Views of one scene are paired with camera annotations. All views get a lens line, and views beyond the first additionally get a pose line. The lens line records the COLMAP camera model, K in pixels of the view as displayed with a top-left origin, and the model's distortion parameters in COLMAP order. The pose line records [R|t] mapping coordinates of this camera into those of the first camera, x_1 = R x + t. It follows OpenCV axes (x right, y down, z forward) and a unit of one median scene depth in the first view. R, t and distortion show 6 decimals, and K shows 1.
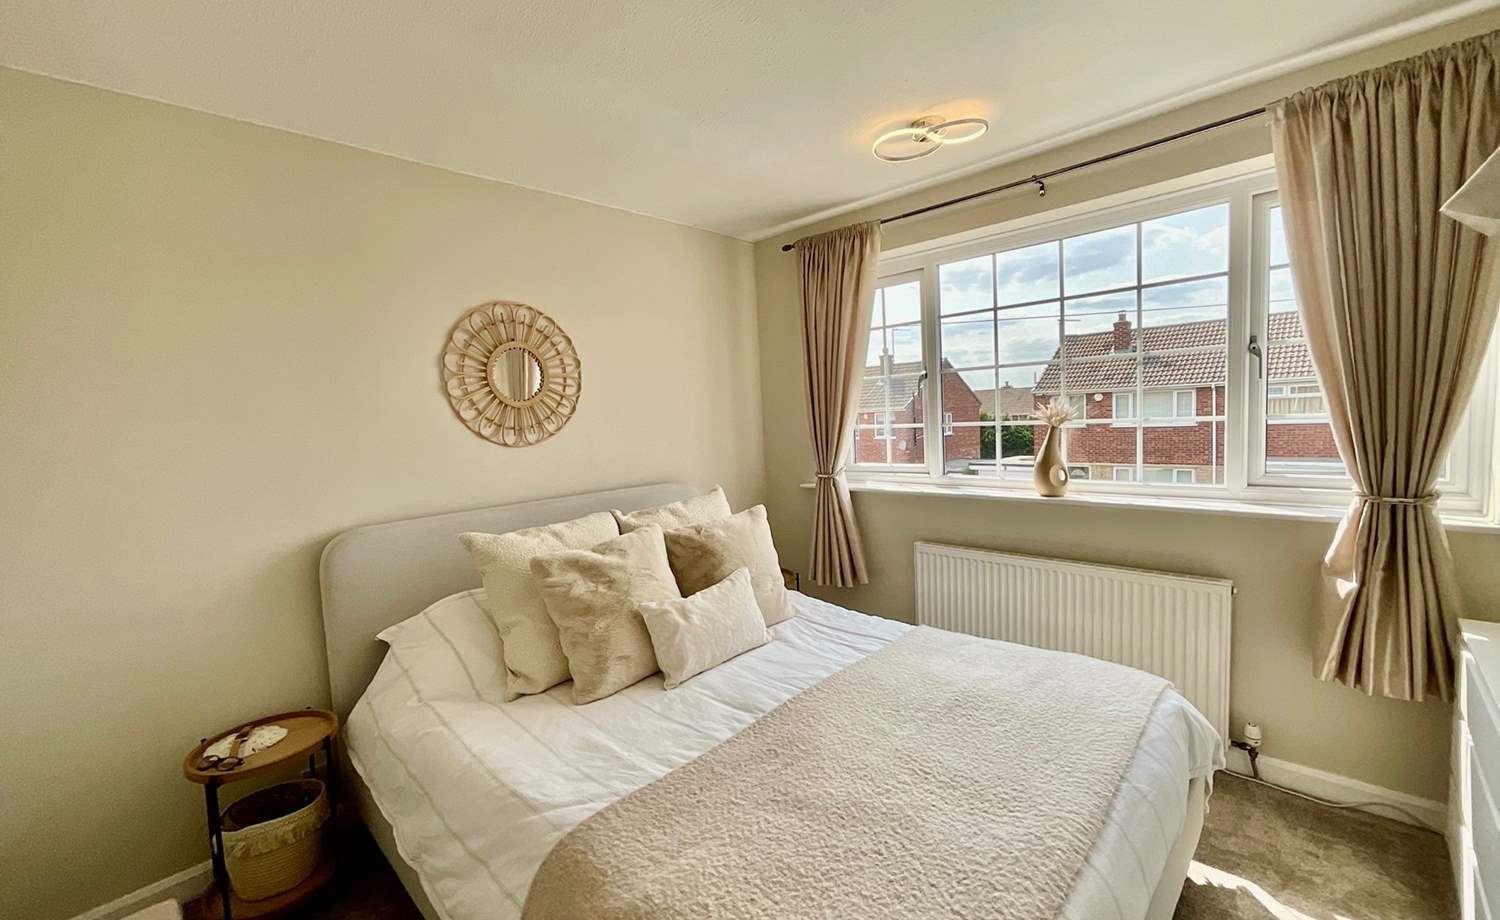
lens RADIAL K [[608.0, 0, 747.0], [0, 608.0, 456.9], [0, 0, 1]] dist [0.000689, -0.002175]
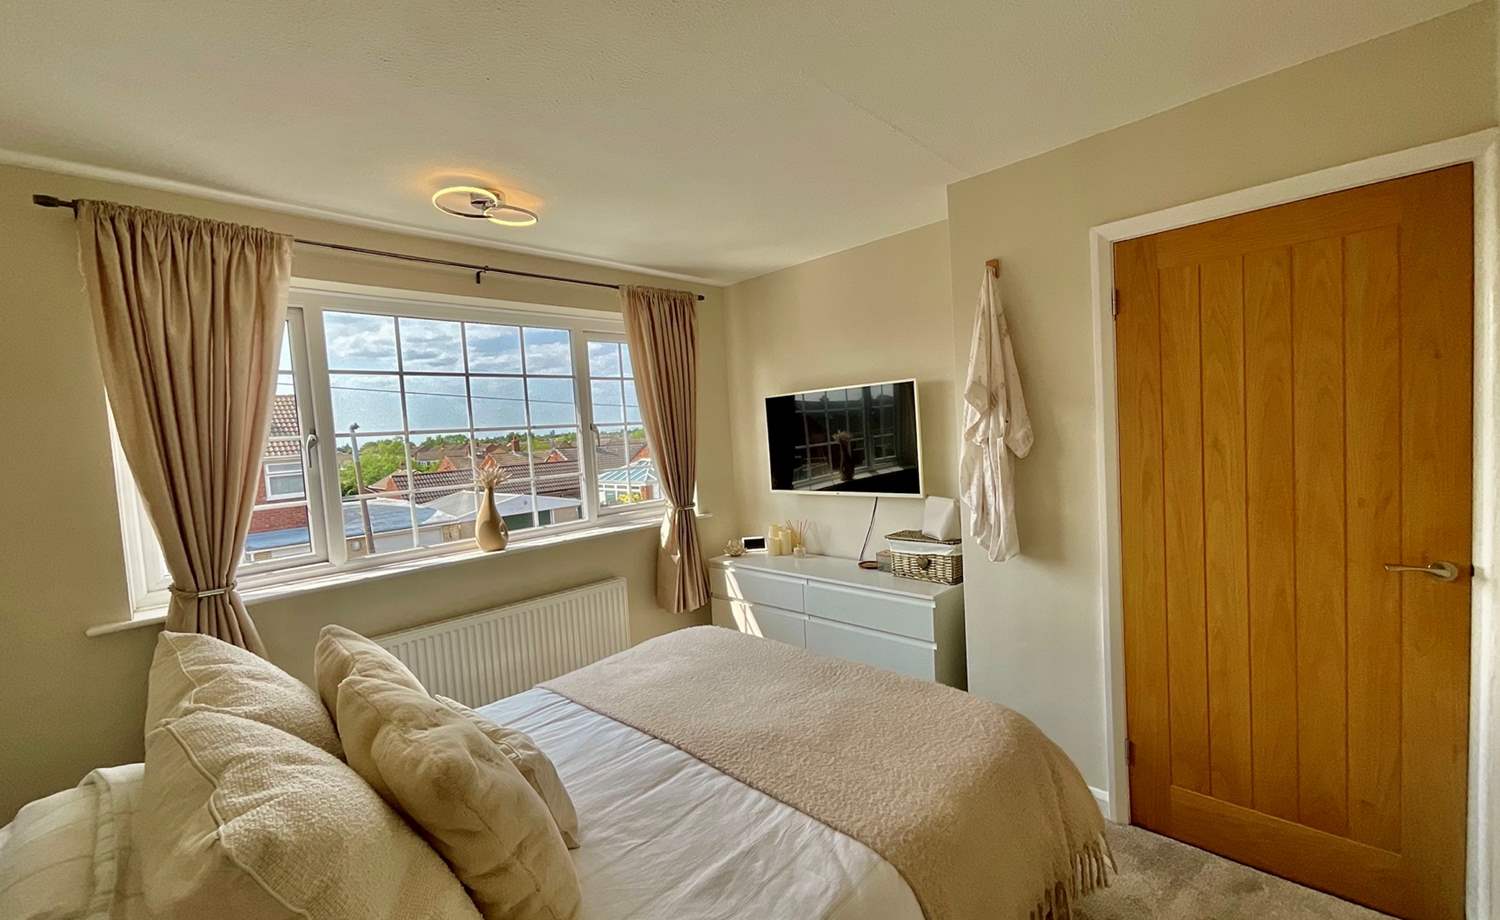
lens RADIAL K [[608.0, 0, 749.1], [0, 608.0, 461.3], [0, 0, 1]] dist [0.000689, -0.002175]
pose [[0.009572, -0.003895, 0.999947, -0.751570], [0.134659, 0.990889, 0.002571, -0.044709], [-0.990846, 0.134628, 0.010010, 0.633431]]
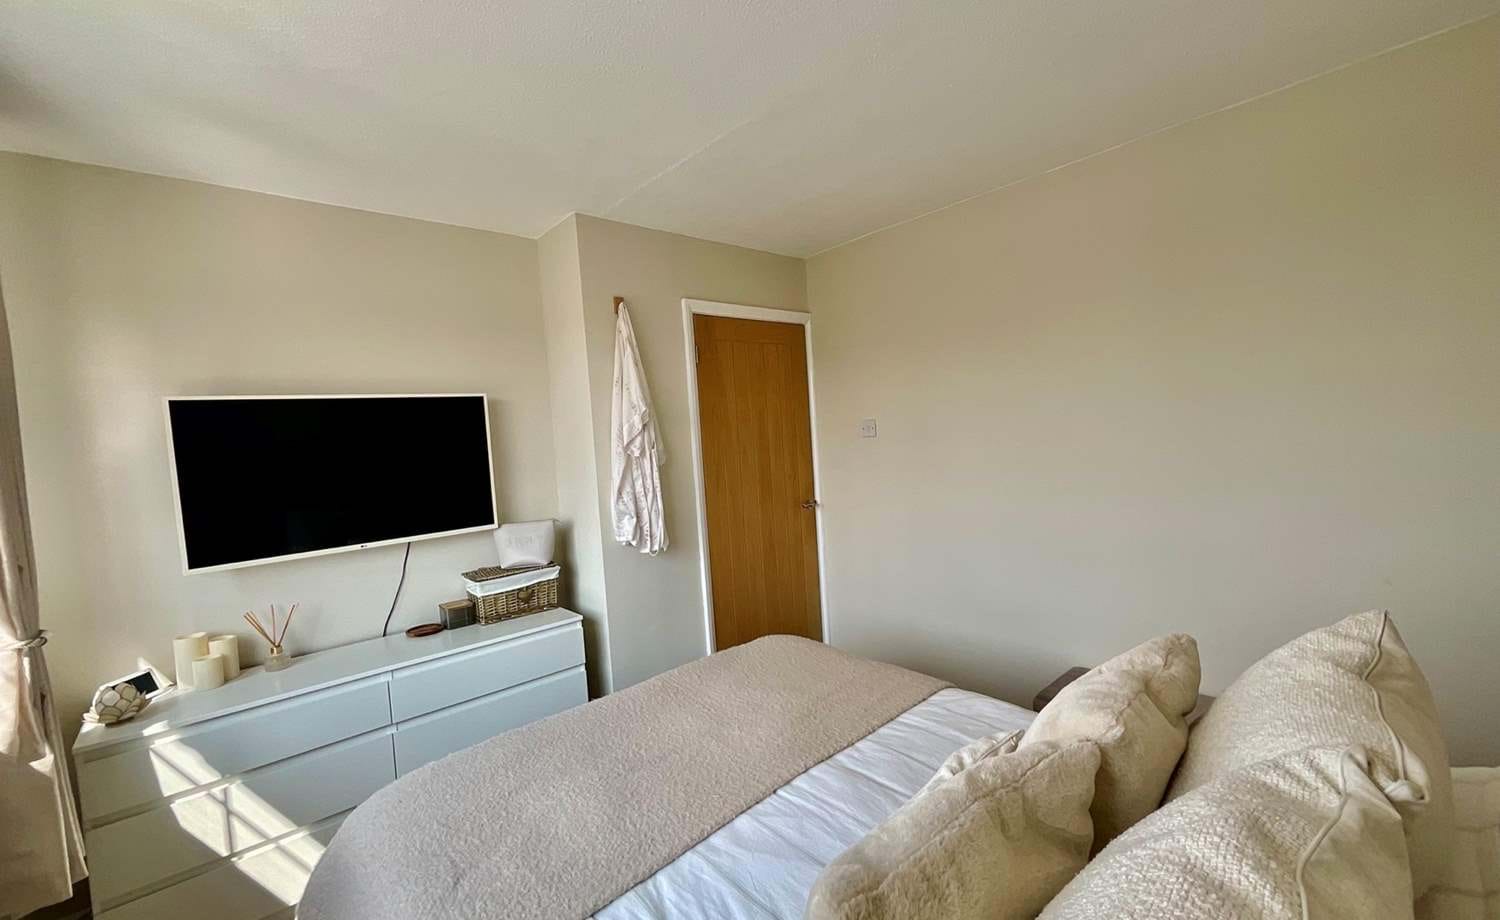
lens RADIAL K [[608.0, 0, 751.1], [0, 608.0, 465.1], [0, 0, 1]] dist [0.000689, -0.002175]
pose [[-0.990961, 0.107558, 0.080170, 0.012484], [0.117135, 0.985051, 0.126309, -0.126019], [-0.065386, 0.134558, -0.988746, 1.432713]]
